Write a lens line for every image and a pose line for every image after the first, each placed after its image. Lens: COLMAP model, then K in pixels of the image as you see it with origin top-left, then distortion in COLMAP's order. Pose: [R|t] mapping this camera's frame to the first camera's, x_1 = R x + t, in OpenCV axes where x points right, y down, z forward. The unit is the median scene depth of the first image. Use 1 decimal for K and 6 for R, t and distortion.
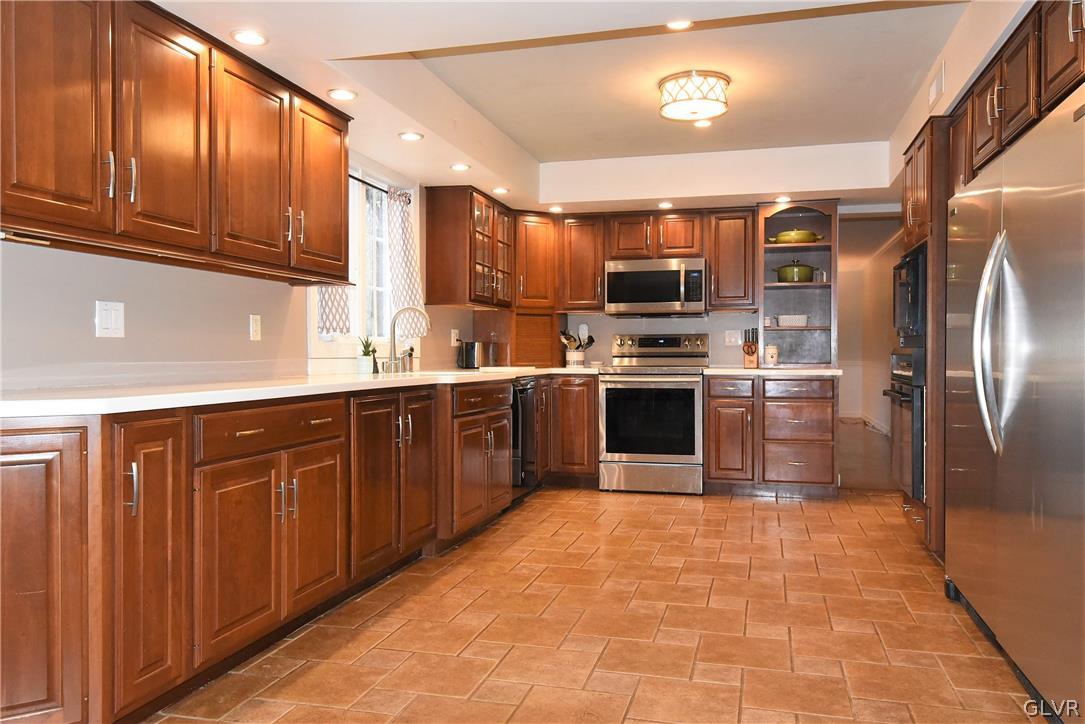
lens RADIAL K [[809.0, 0, 542.5], [0, 809.0, 362.0], [0, 0, 1]] dist [-0.000851, 0.002150]
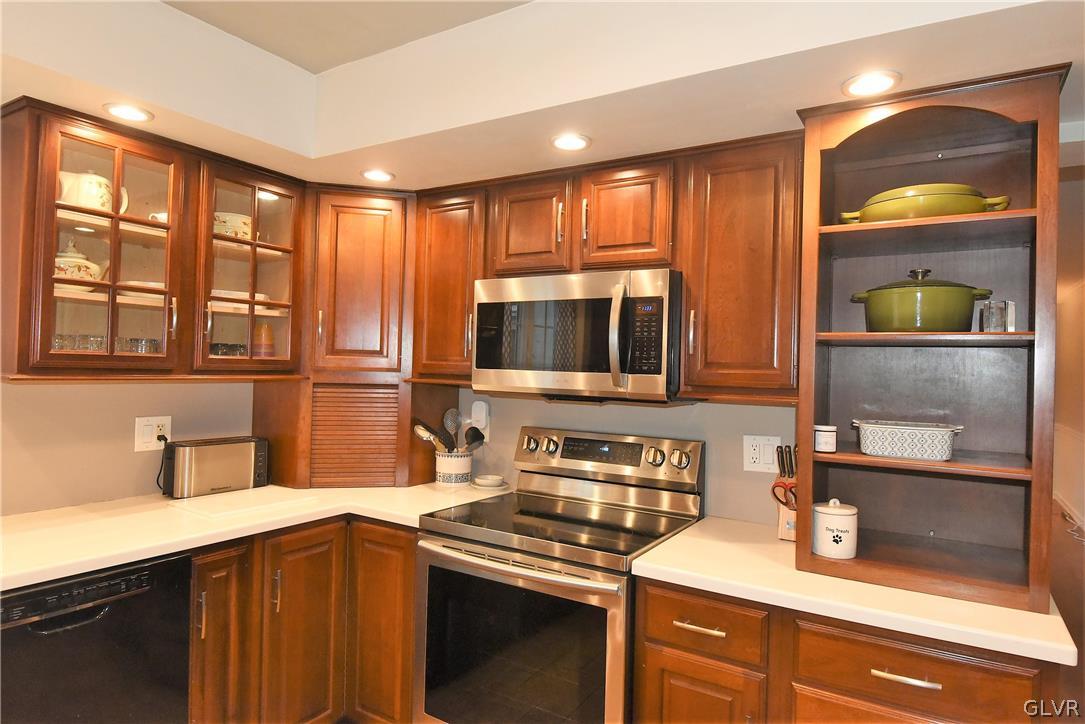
lens RADIAL K [[645.6, 0, 542.5], [0, 645.6, 362.0], [0, 0, 1]] dist [0.006553, 0.001330]
pose [[0.955196, 0.026116, -0.294821, 0.236275], [-0.032594, 0.999323, -0.017080, -0.073509], [0.294175, 0.025924, 0.955400, 0.670780]]
